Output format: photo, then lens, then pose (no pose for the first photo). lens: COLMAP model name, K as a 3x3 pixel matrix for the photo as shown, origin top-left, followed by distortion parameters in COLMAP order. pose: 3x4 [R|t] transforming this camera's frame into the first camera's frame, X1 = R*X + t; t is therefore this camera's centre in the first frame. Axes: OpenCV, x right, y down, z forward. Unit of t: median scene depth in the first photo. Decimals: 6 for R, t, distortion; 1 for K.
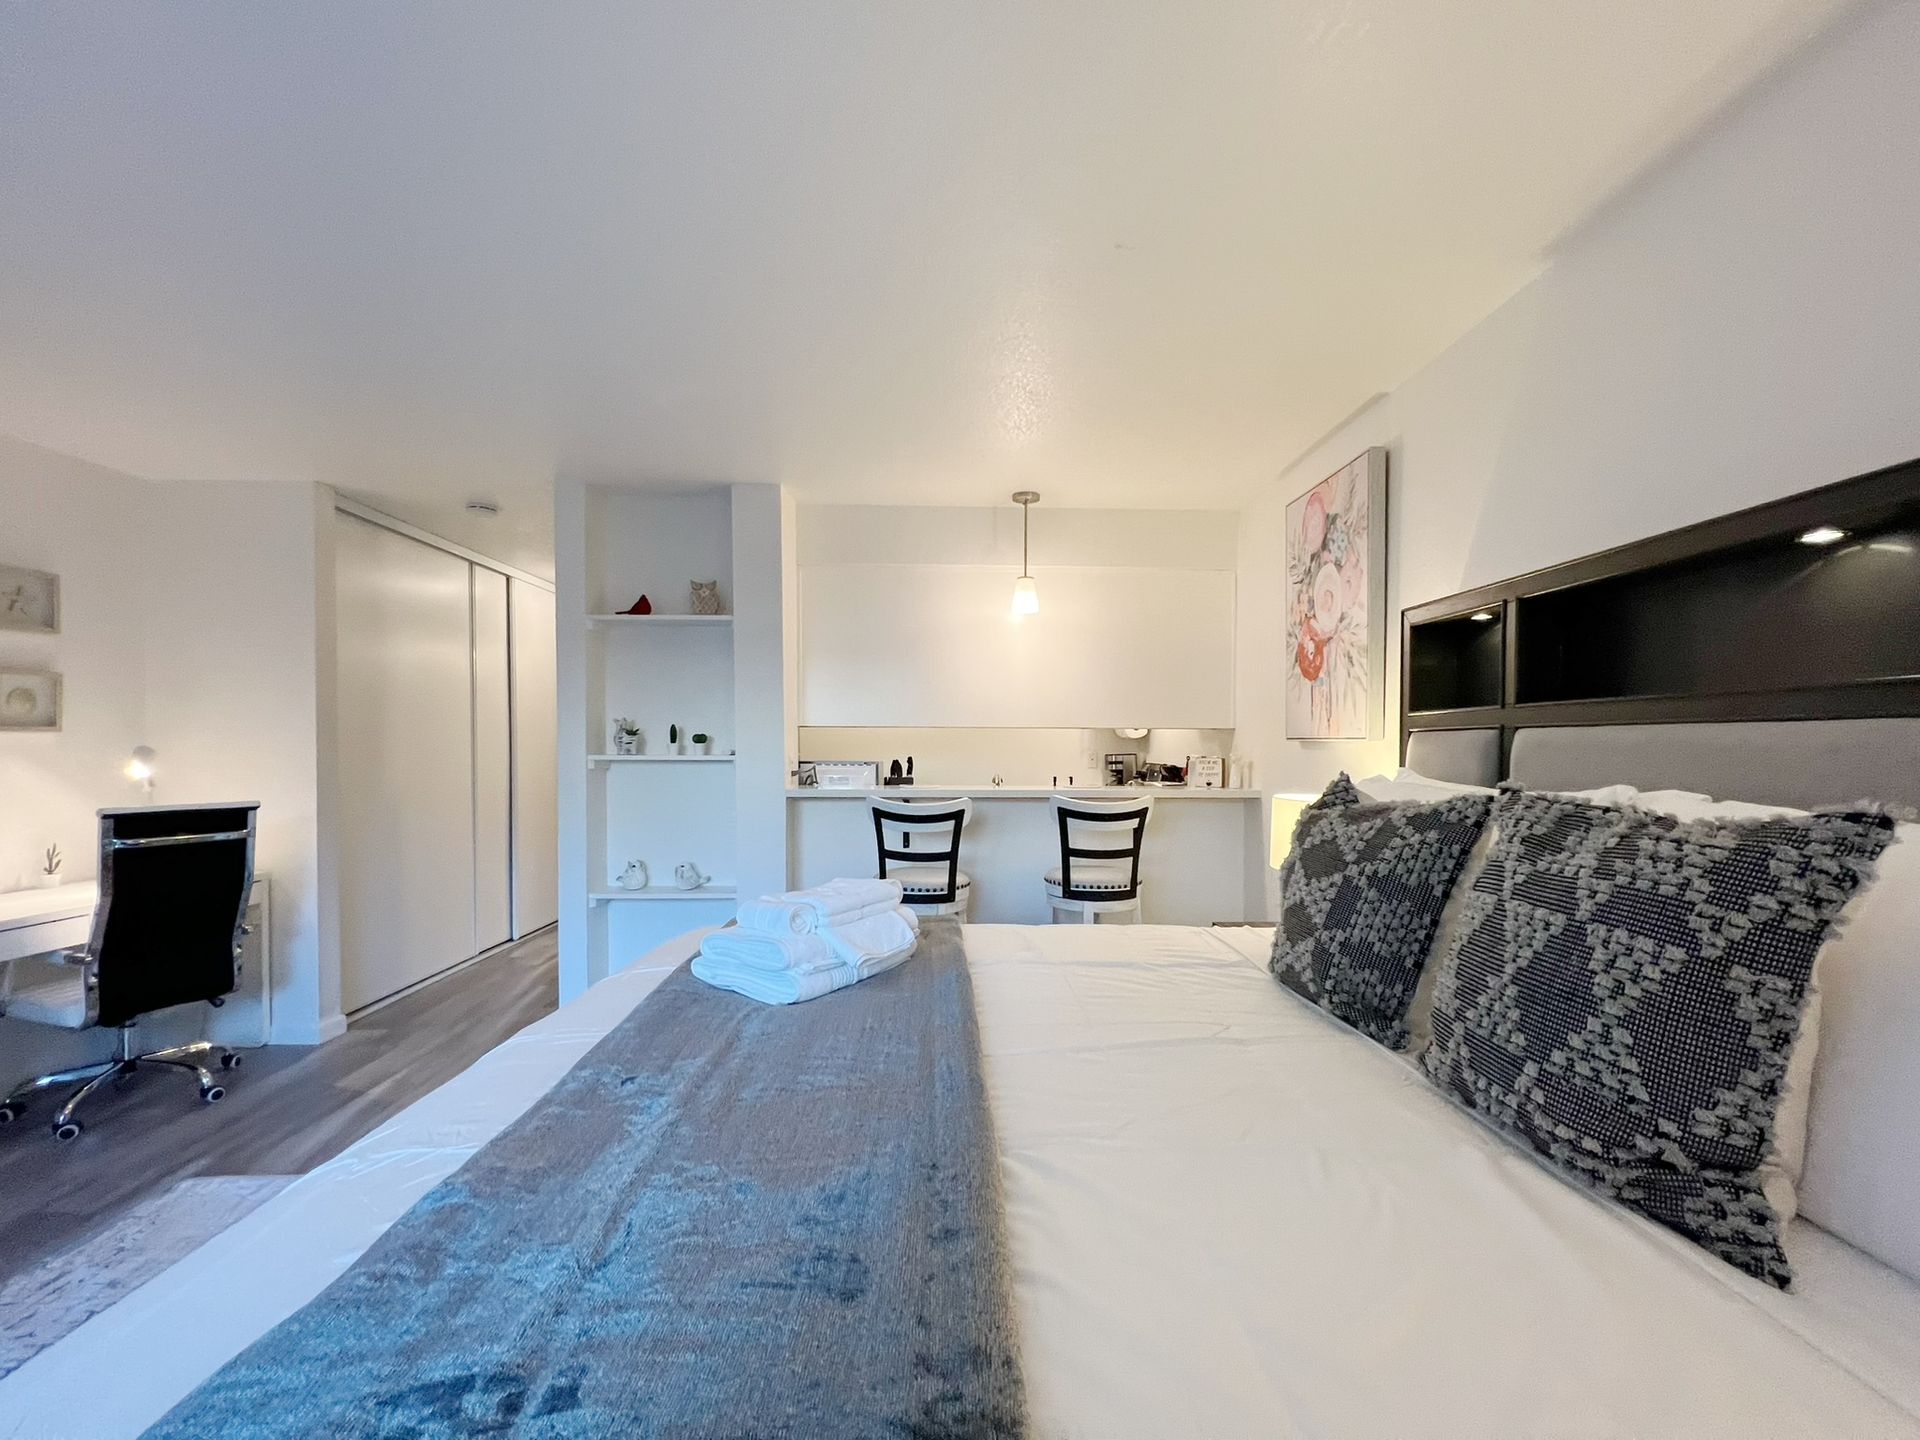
lens RADIAL K [[803.3, 0, 962.0], [0, 803.3, 751.3], [0, 0, 1]] dist [0.001664, -0.001261]
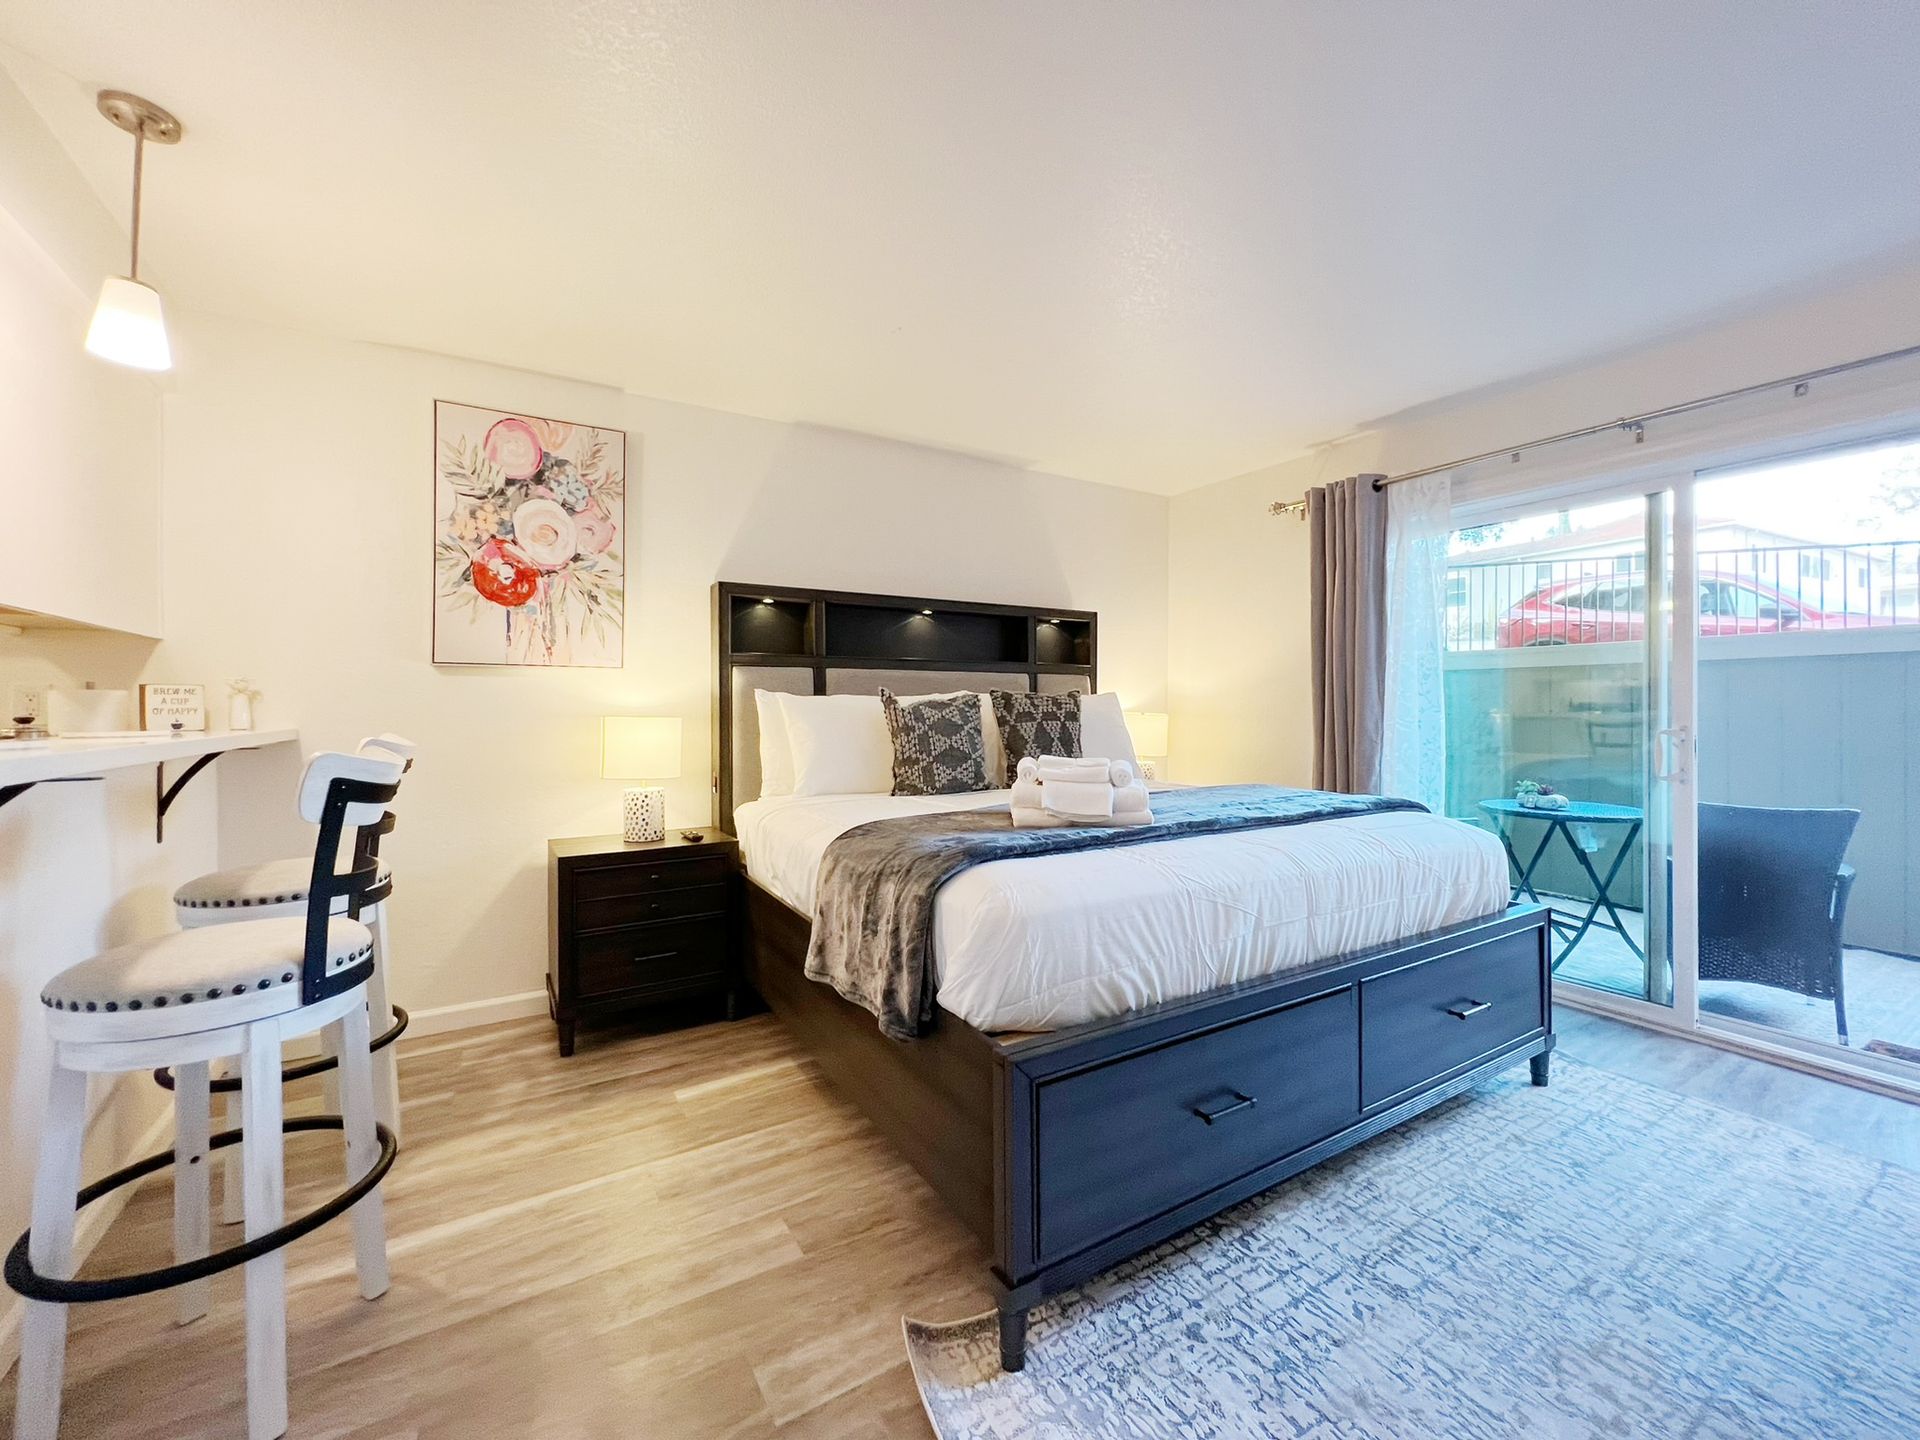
lens RADIAL K [[780.3, 0, 960.2], [0, 780.3, 711.0], [0, 0, 1]] dist [-0.001485, 0.000288]
pose [[-0.487899, -0.005399, 0.872883, -0.682251], [0.010588, 0.999871, 0.012102, 0.035608], [-0.872836, 0.015146, -0.487779, 1.000215]]
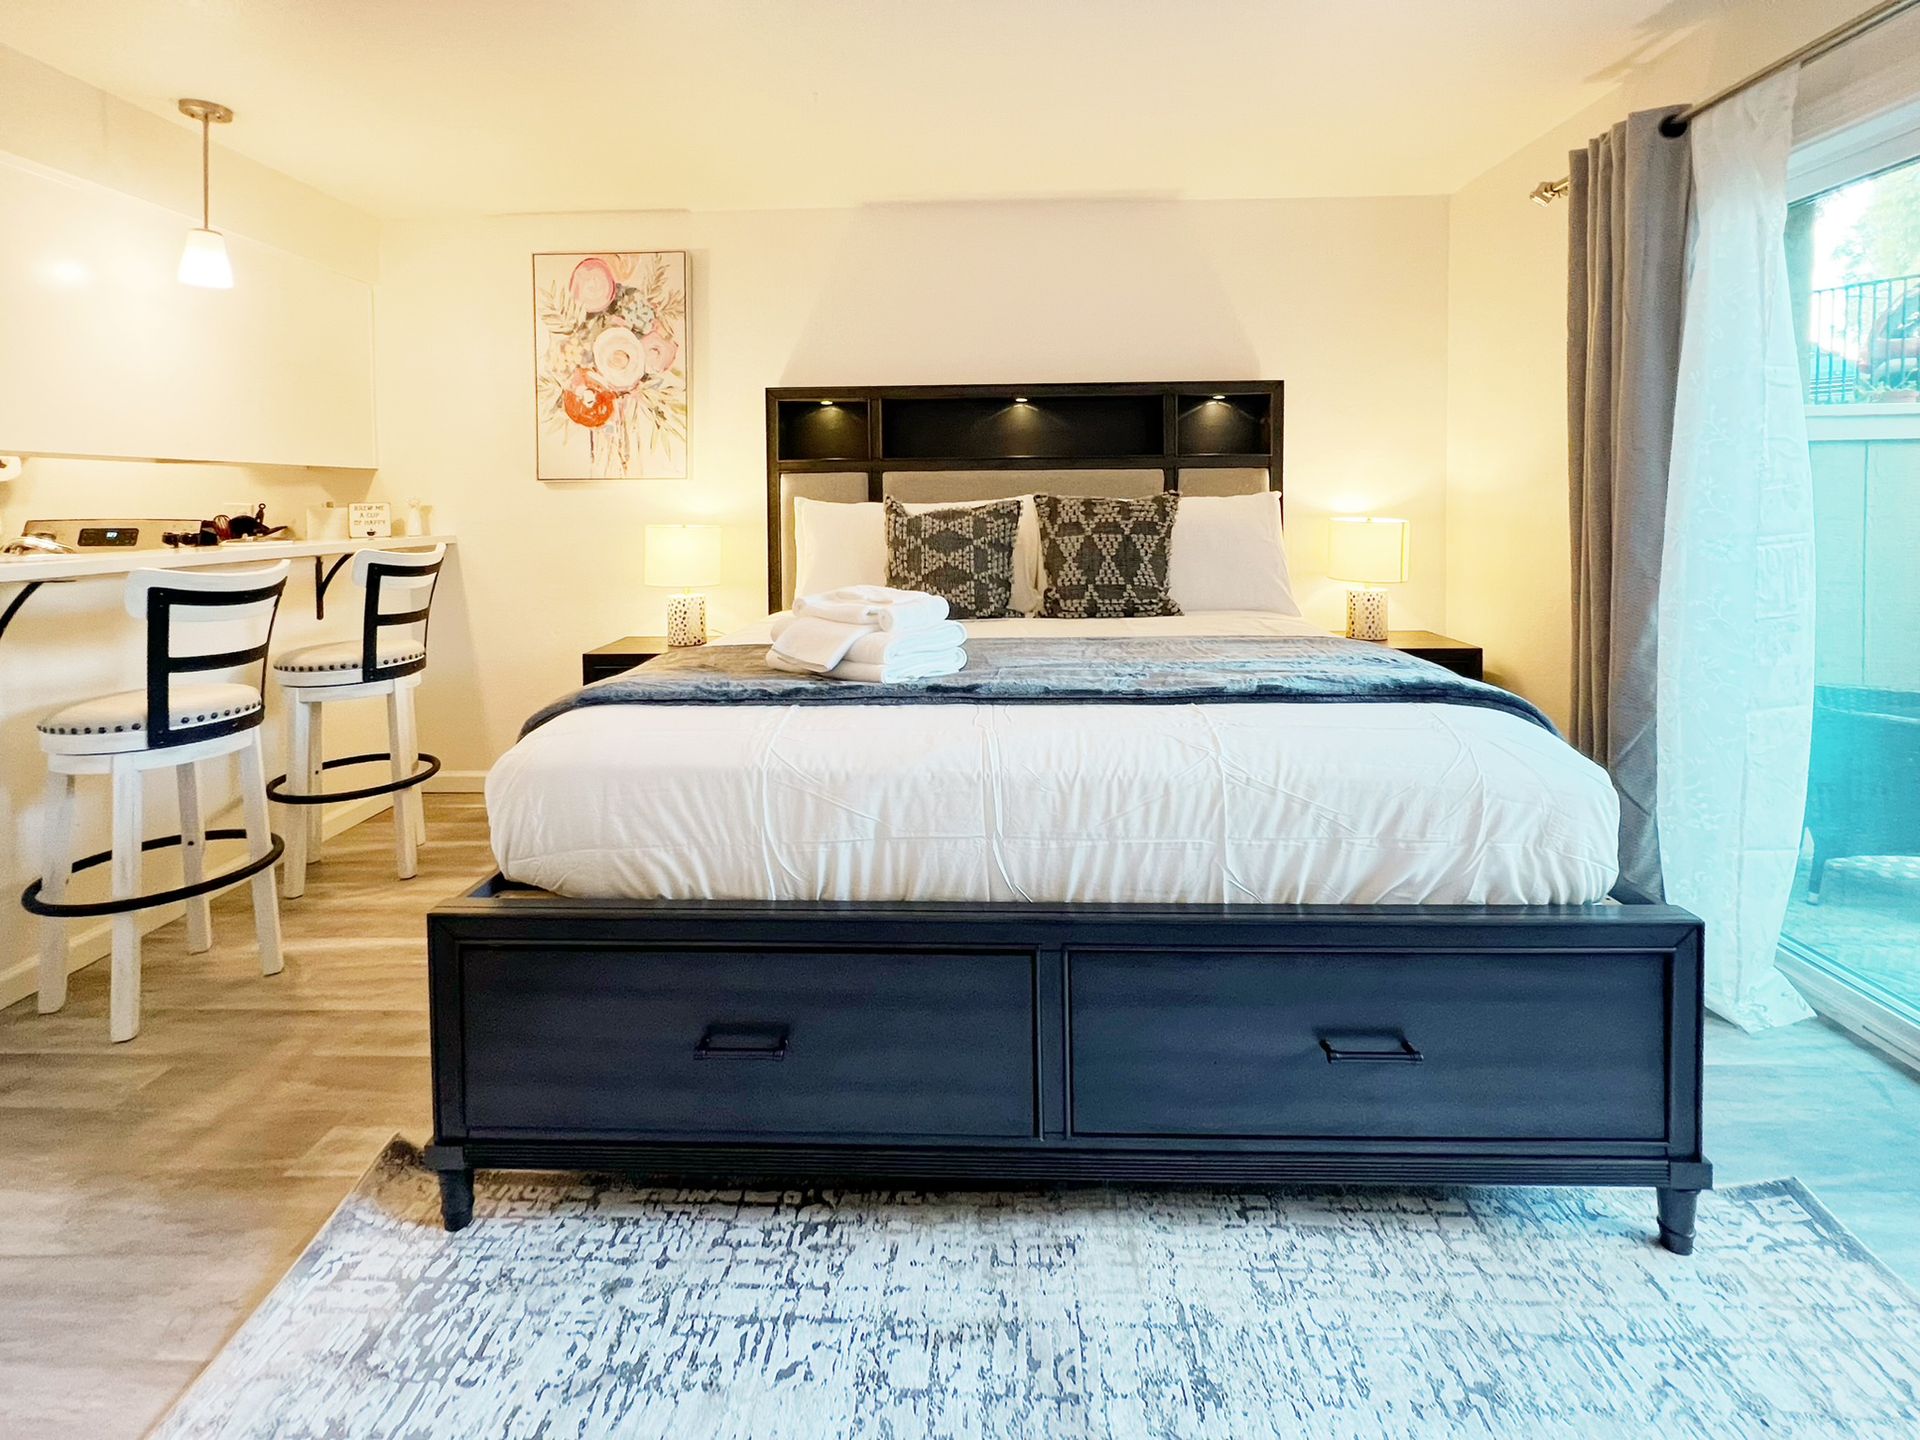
lens RADIAL K [[884.6, 0, 952.4], [0, 884.6, 529.1], [0, 0, 1]] dist [-0.003499, -0.000457]
pose [[0.064845, -0.038394, 0.997156, -0.765919], [0.022061, 0.999071, 0.037033, 0.018793], [-0.997651, 0.019597, 0.065632, 0.433517]]
